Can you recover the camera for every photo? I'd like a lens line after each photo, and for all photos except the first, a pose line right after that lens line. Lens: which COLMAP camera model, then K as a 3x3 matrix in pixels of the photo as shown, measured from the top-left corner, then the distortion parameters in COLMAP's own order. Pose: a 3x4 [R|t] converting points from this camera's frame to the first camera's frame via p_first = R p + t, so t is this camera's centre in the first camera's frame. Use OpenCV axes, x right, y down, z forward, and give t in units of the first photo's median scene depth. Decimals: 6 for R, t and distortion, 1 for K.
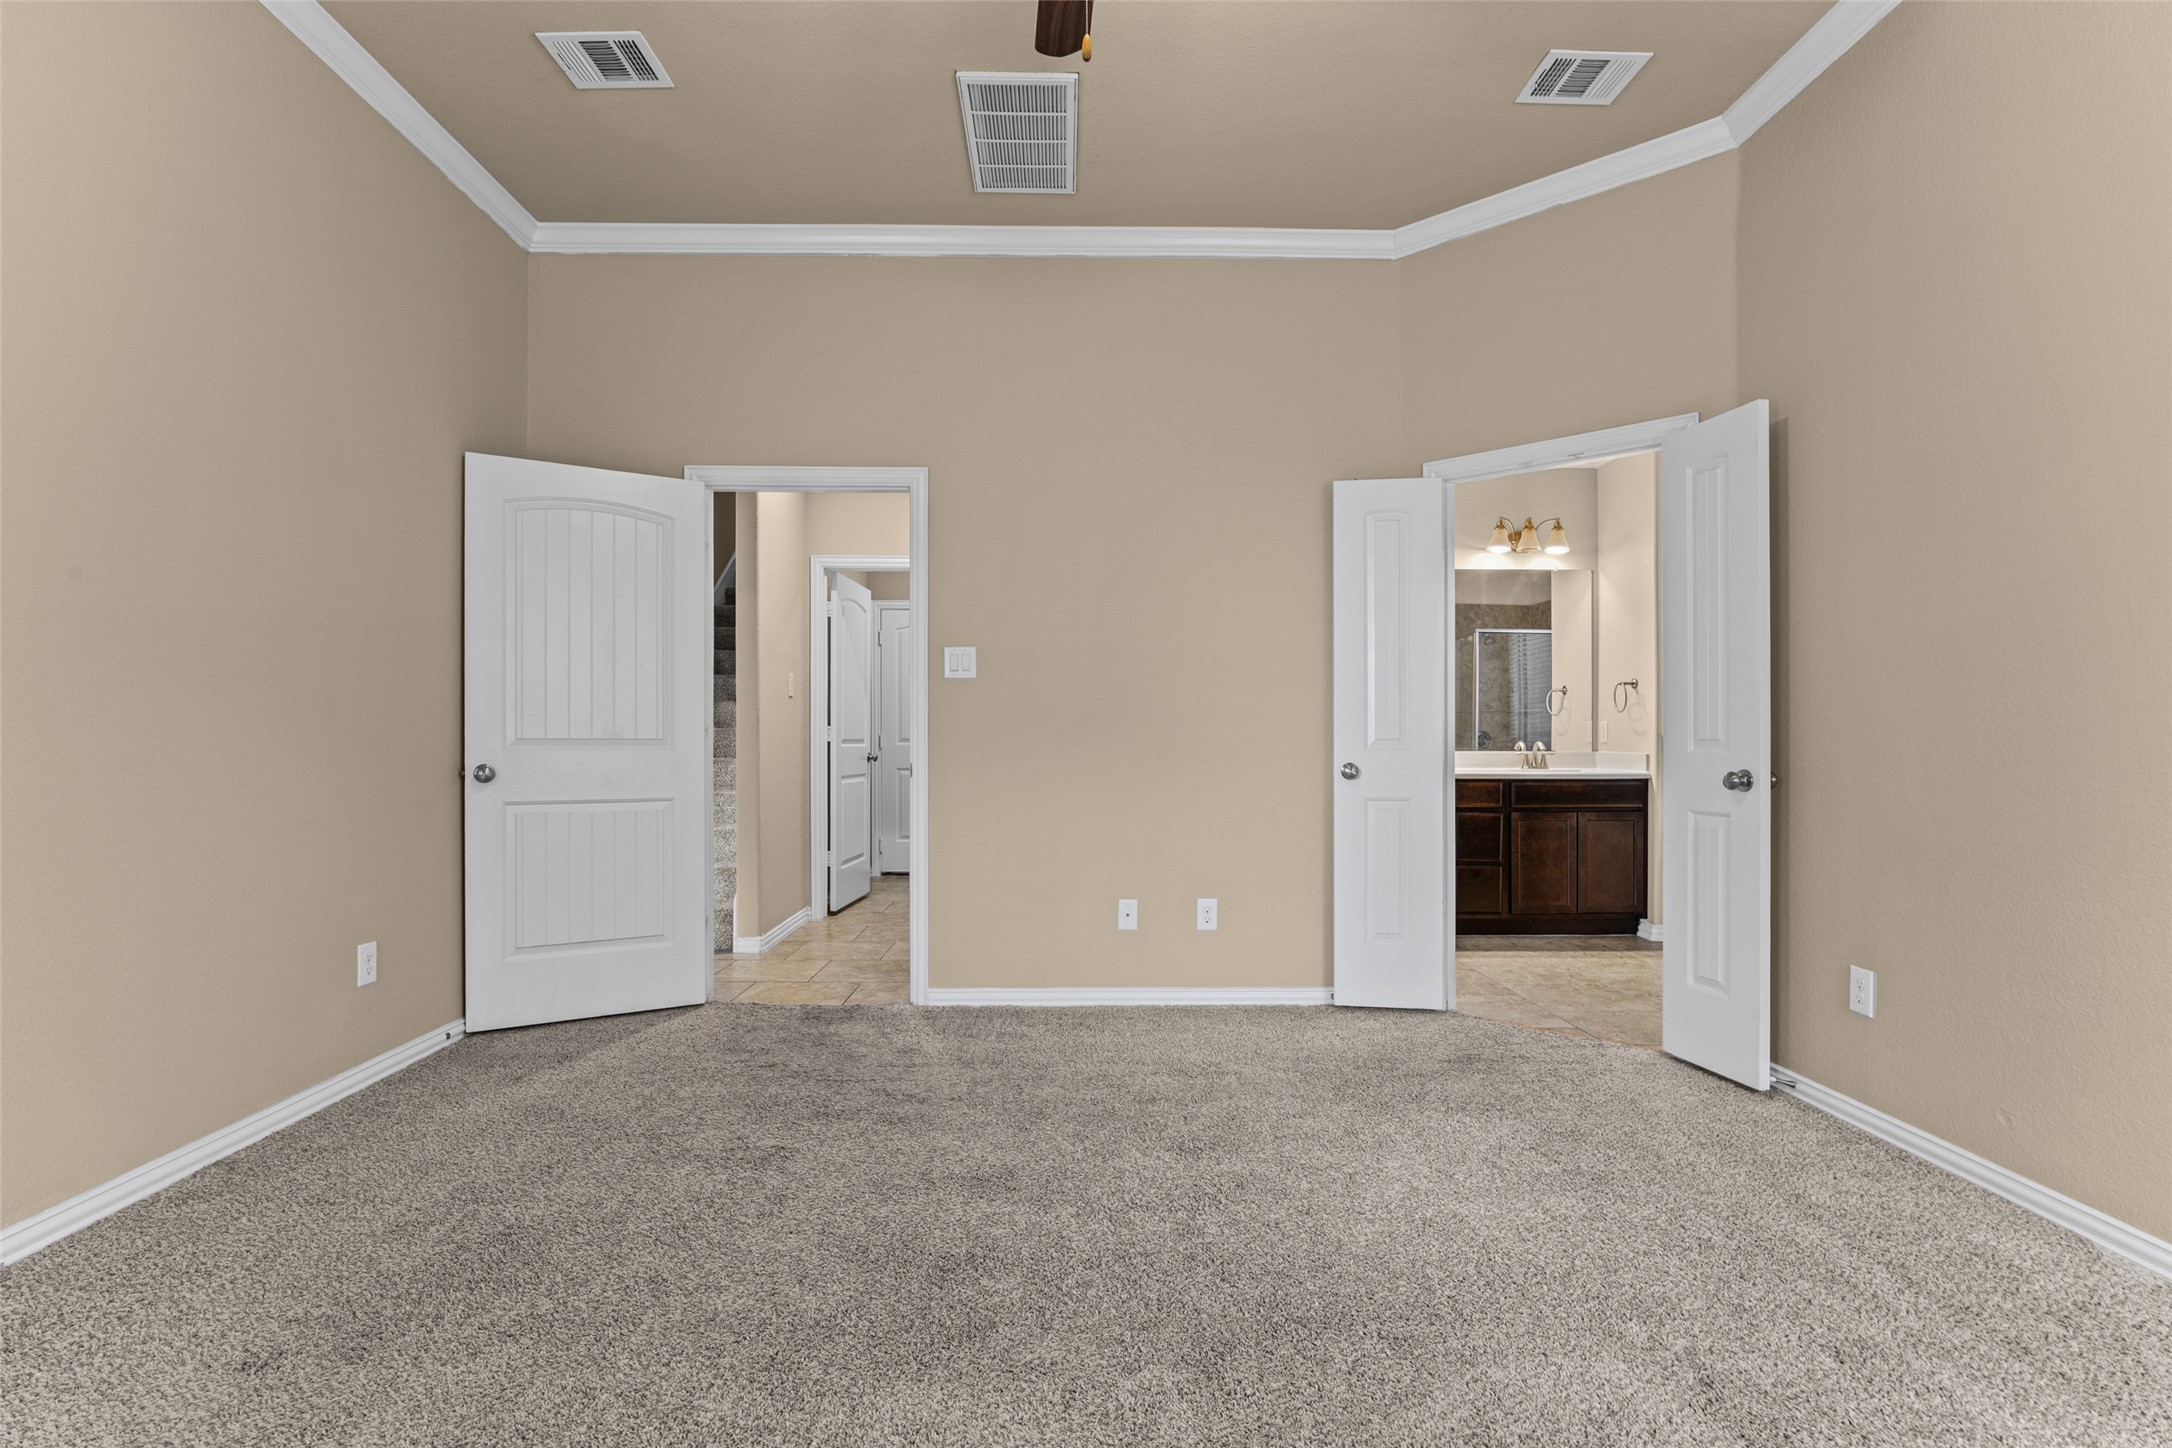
lens RADIAL K [[1057.8, 0, 1079.0], [0, 1057.8, 754.8], [0, 0, 1]] dist [0.001956, 0.000106]
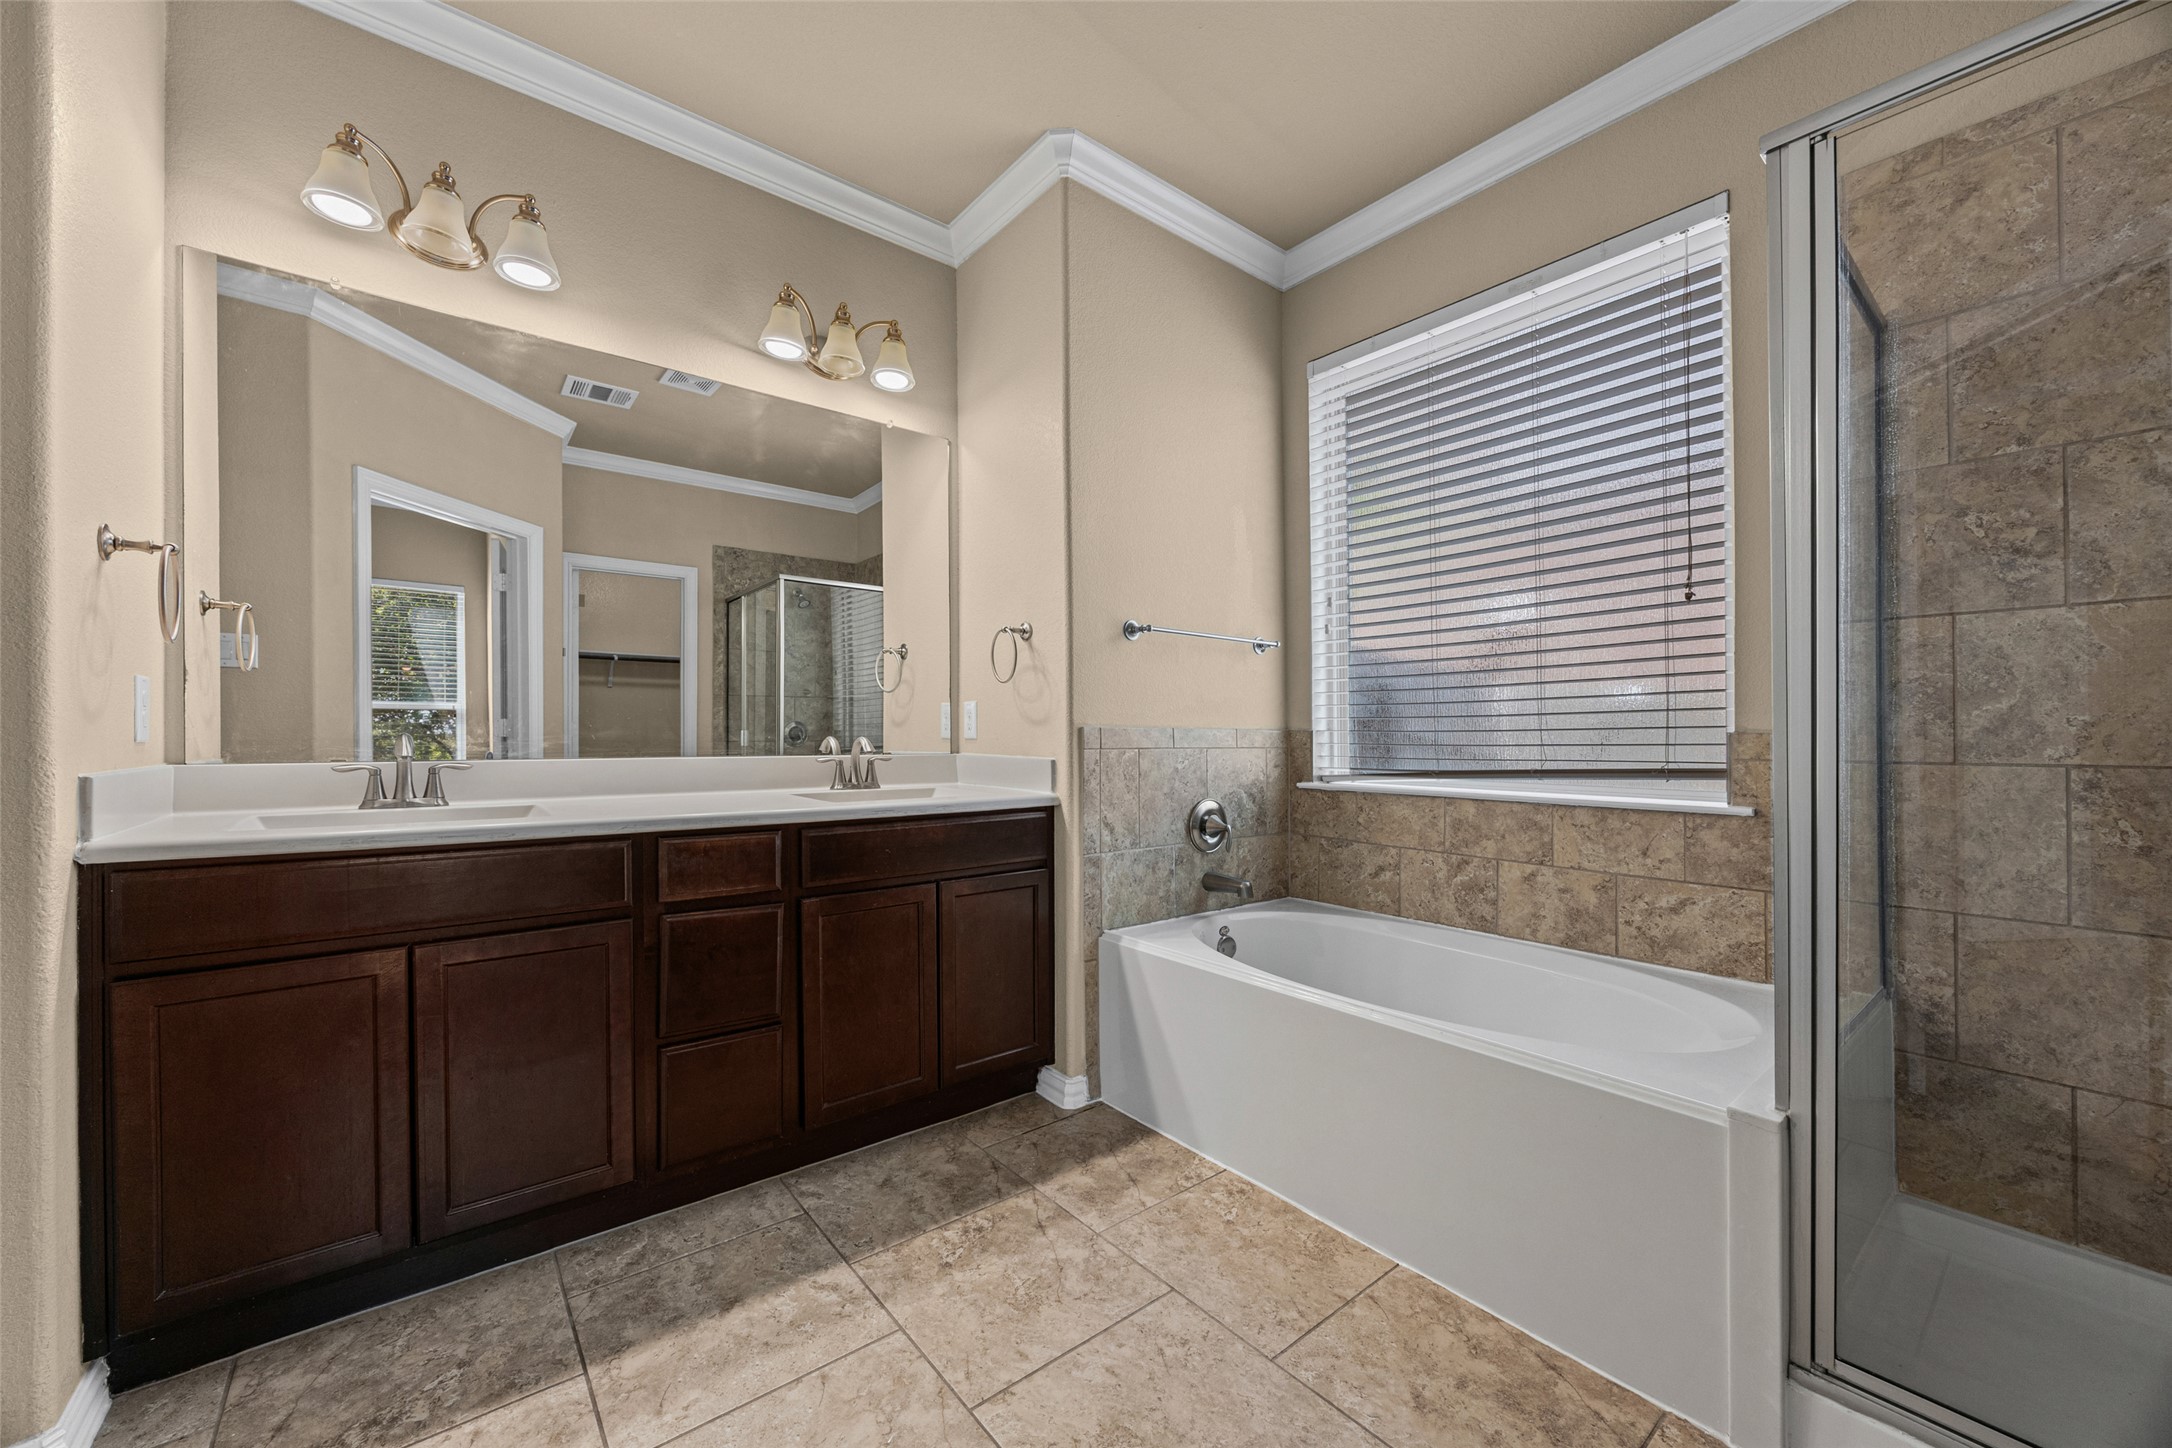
lens RADIAL K [[842.1, 0, 1076.0], [0, 842.1, 733.2], [0, 0, 1]] dist [-0.003630, -0.000483]
pose [[0.795115, 0.000147, 0.606458, 0.268177], [0.005200, 0.999962, -0.007061, -0.011287], [-0.606436, 0.008768, 0.795084, 0.609192]]
